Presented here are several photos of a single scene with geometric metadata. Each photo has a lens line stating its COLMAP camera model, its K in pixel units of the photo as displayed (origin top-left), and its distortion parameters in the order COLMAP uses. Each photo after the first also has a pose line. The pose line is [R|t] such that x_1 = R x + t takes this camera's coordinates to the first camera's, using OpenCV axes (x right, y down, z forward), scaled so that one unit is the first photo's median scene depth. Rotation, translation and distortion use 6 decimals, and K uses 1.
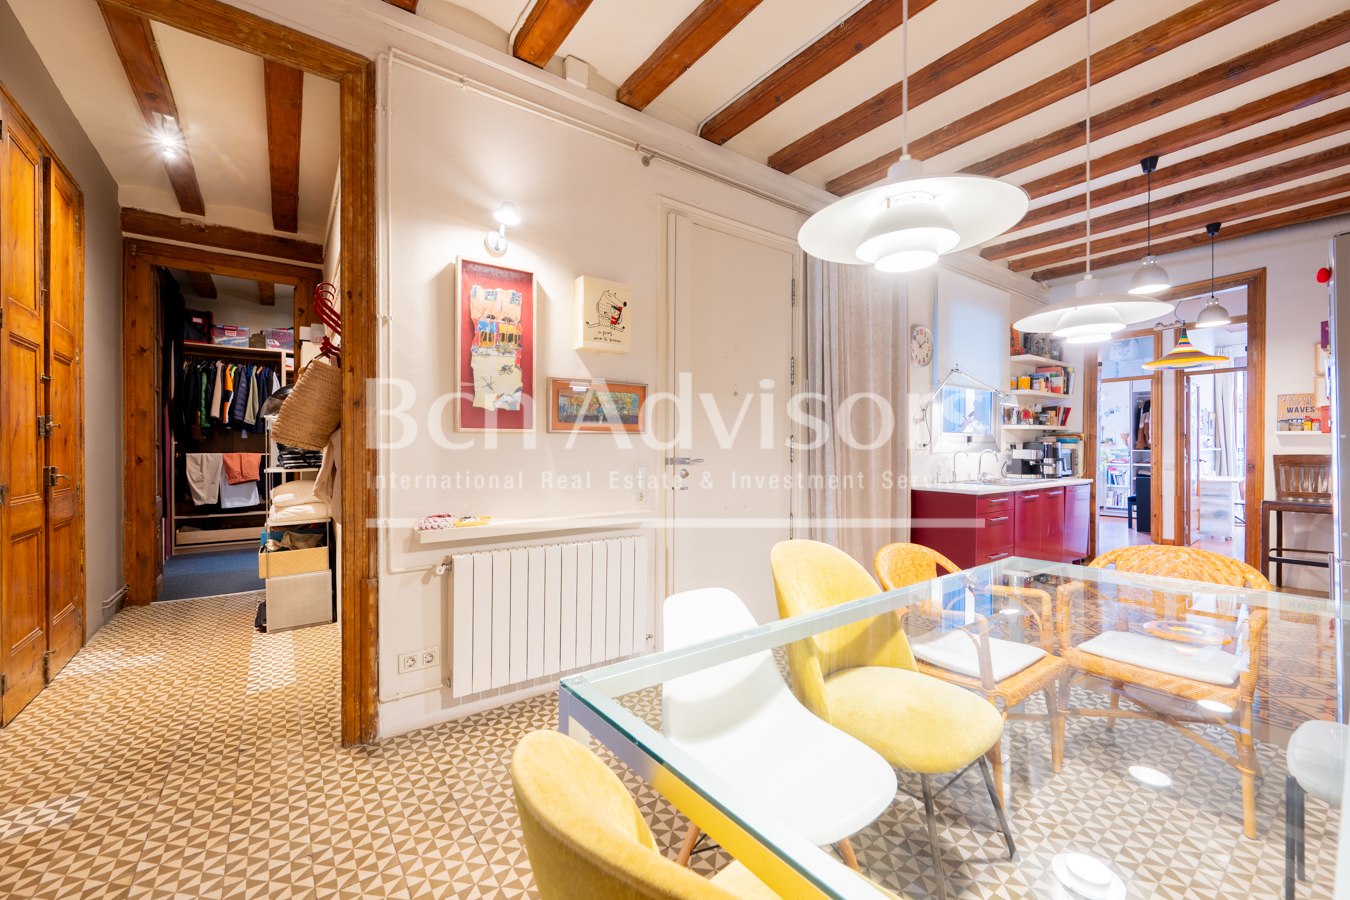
lens RADIAL K [[532.7, 0, 668.8], [0, 532.7, 448.5], [0, 0, 1]] dist [-0.001105, 0.000872]
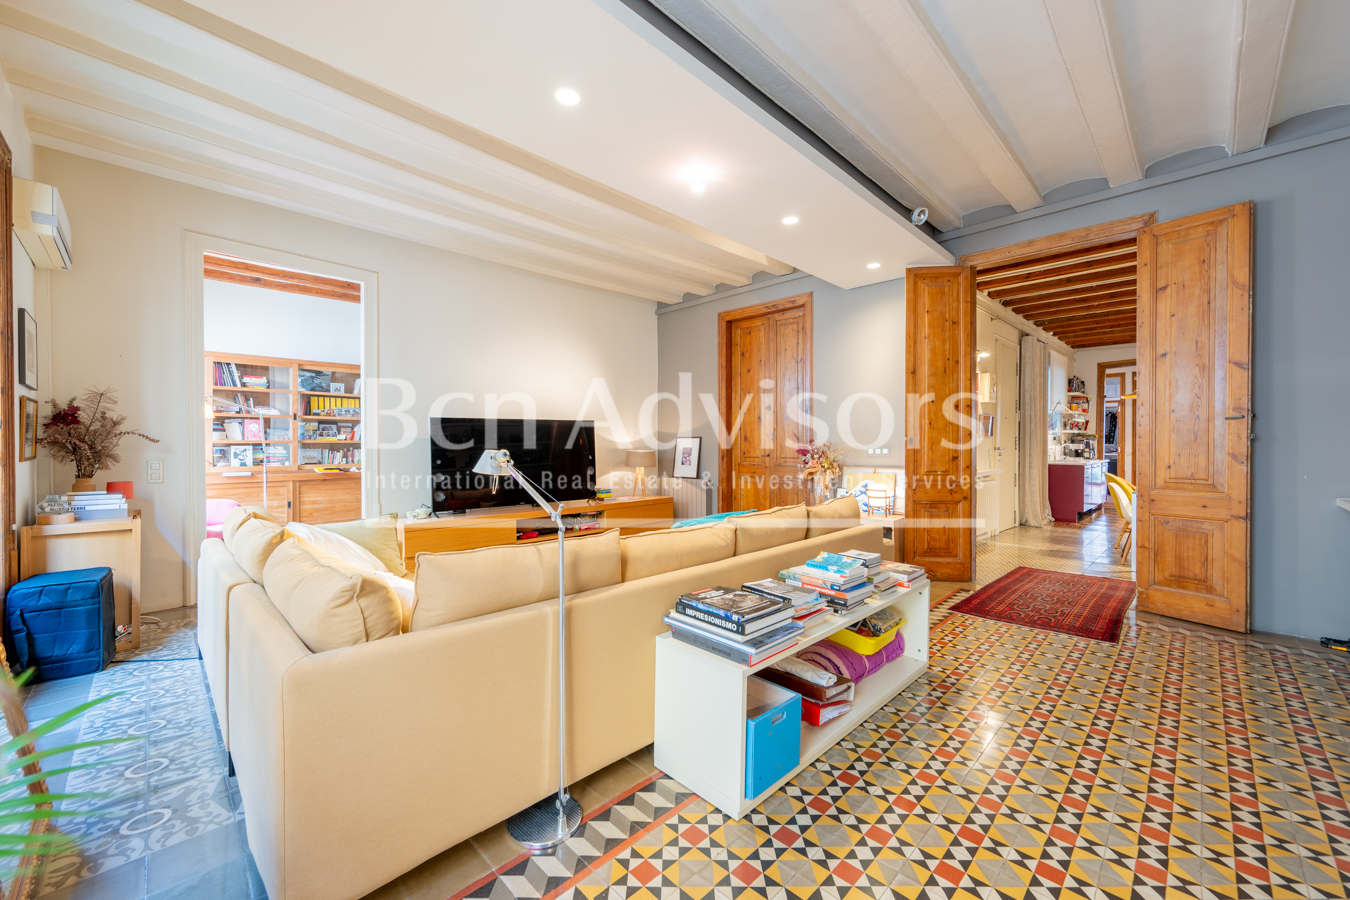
lens RADIAL K [[532.7, 0, 683.2], [0, 532.7, 448.2], [0, 0, 1]] dist [-0.001105, 0.000872]
pose [[0.986087, -0.000879, 0.166229, -0.967410], [-0.000830, 0.999948, 0.010210, -0.000705], [-0.166230, -0.010206, 0.986034, -0.586281]]
